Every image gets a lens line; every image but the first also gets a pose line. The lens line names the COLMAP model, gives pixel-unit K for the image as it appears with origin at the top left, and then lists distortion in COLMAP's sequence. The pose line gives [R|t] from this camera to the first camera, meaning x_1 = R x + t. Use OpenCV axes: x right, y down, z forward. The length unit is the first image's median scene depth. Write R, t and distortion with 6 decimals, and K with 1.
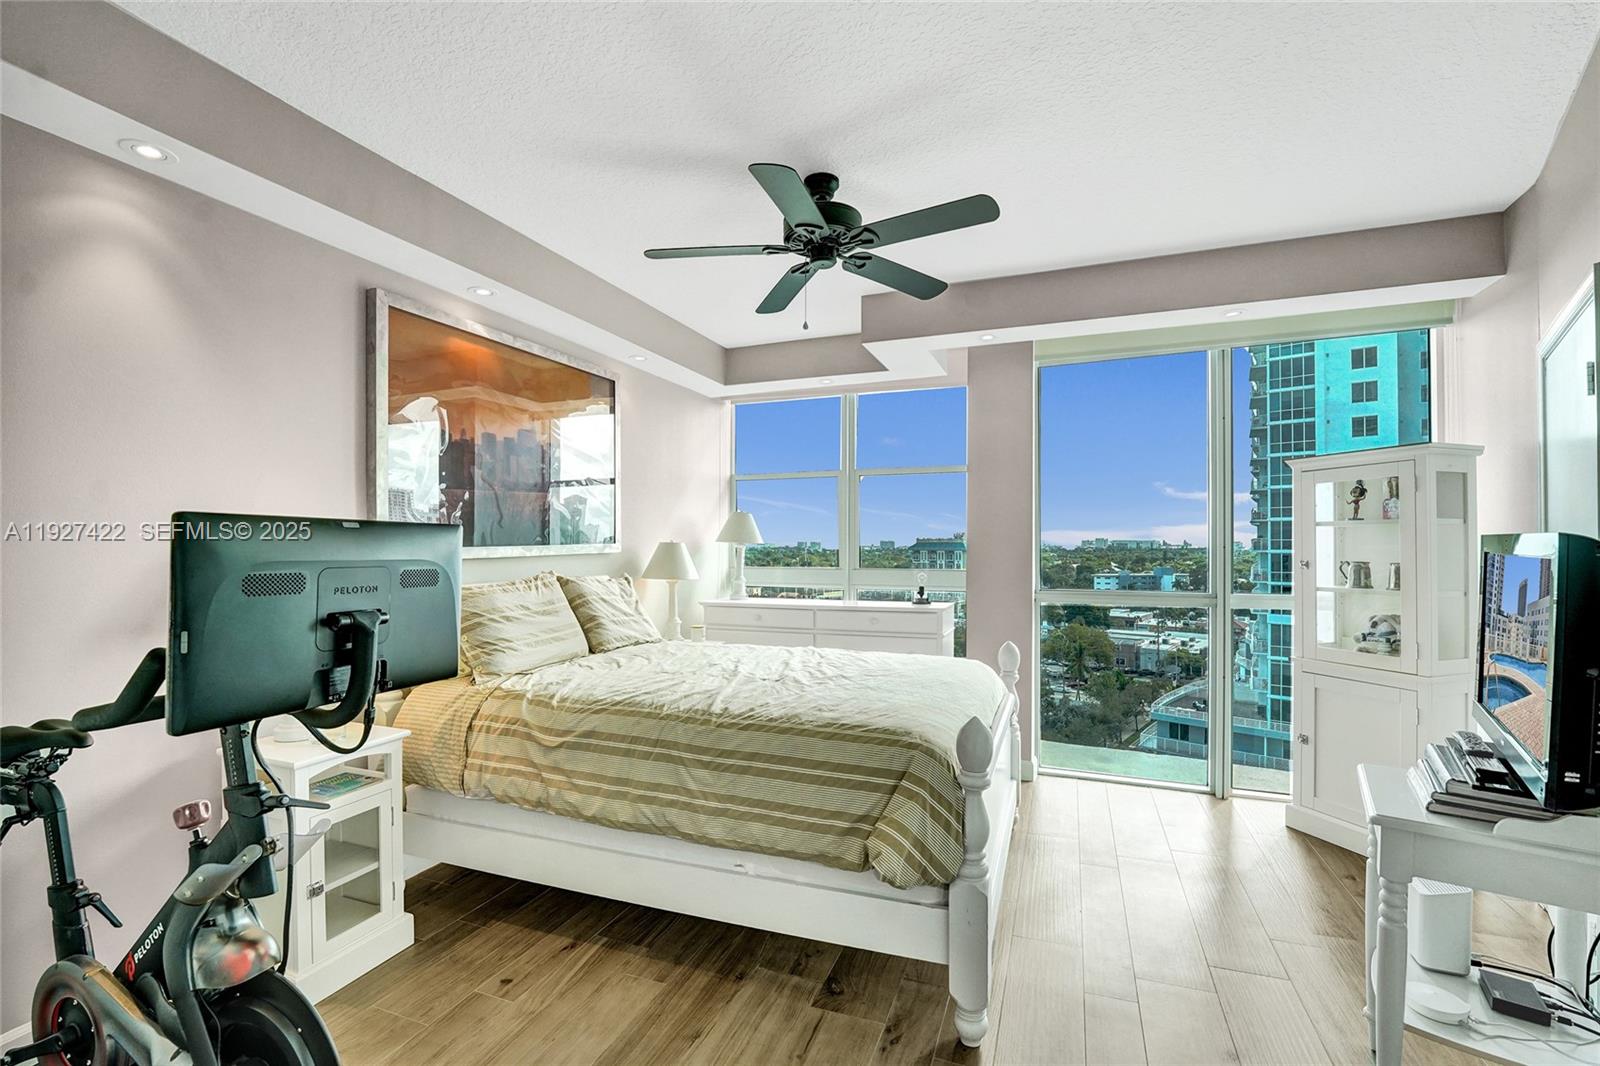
lens RADIAL K [[682.5, 0, 791.1], [0, 682.5, 536.2], [0, 0, 1]] dist [-0.005636, 0.000285]
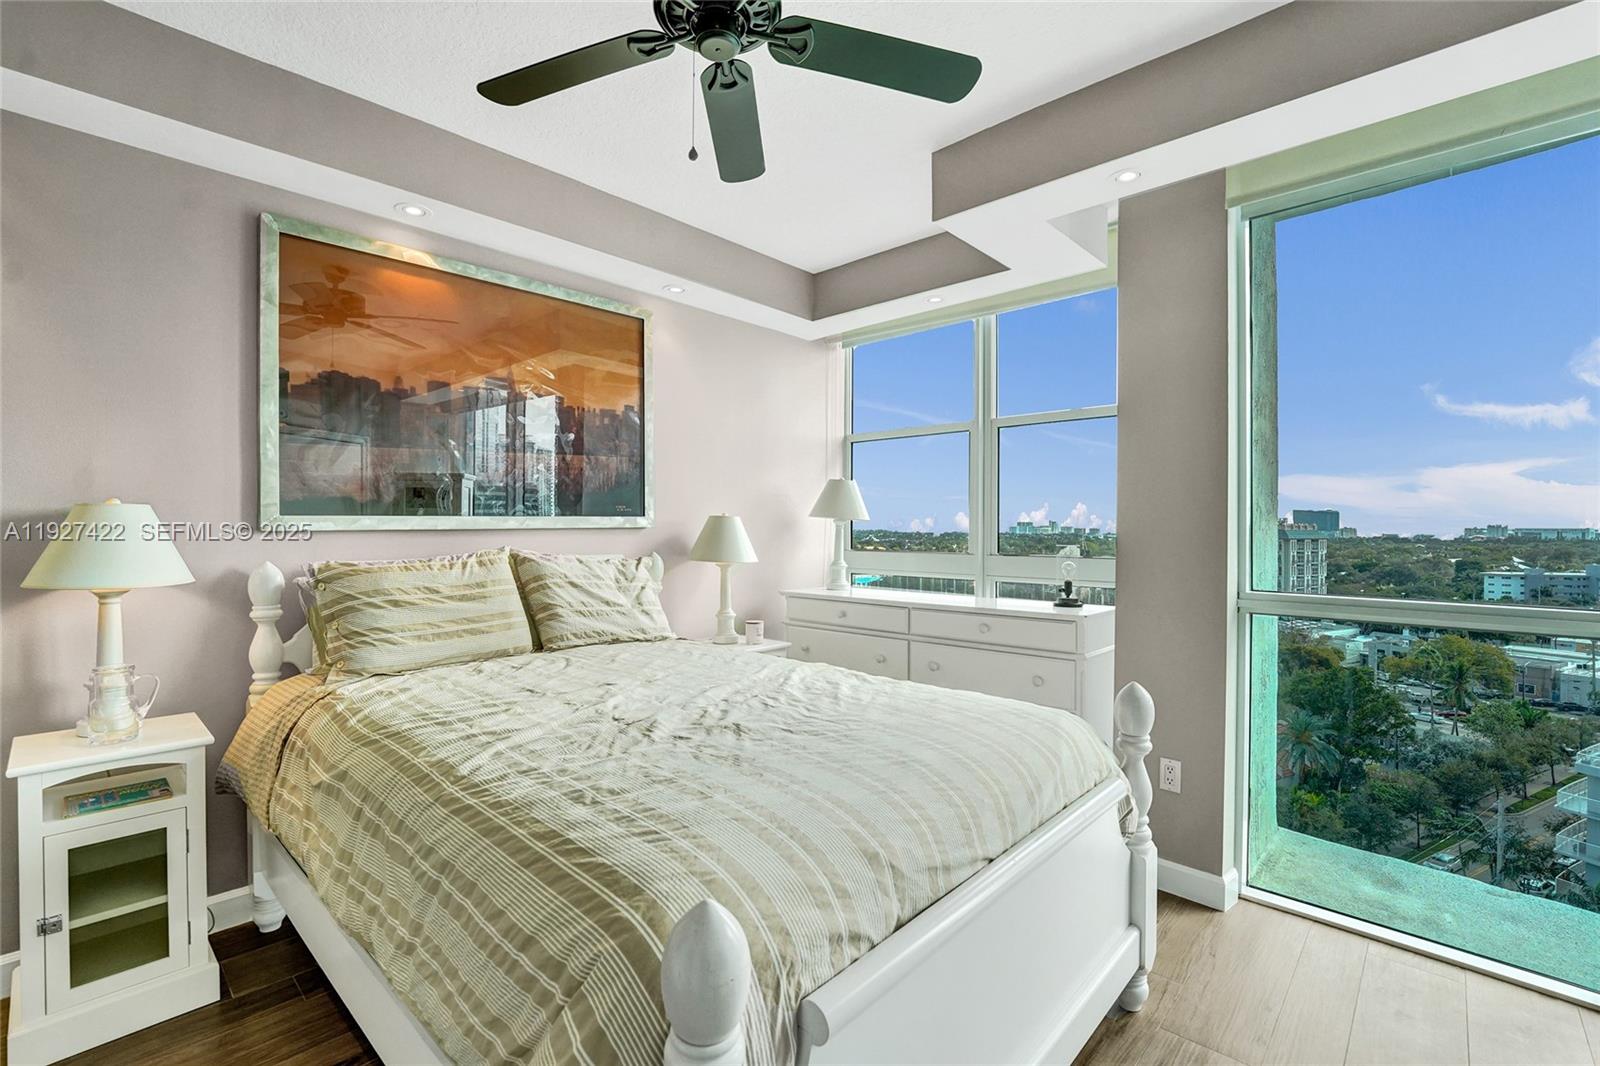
lens RADIAL K [[692.0, 0, 787.2], [0, 692.0, 524.5], [0, 0, 1]] dist [-0.016258, 0.000980]
pose [[0.928955, 0.003755, -0.370175, 0.253196], [-0.002102, 0.999986, 0.004868, 0.018948], [0.370188, -0.003744, 0.928949, 0.342045]]
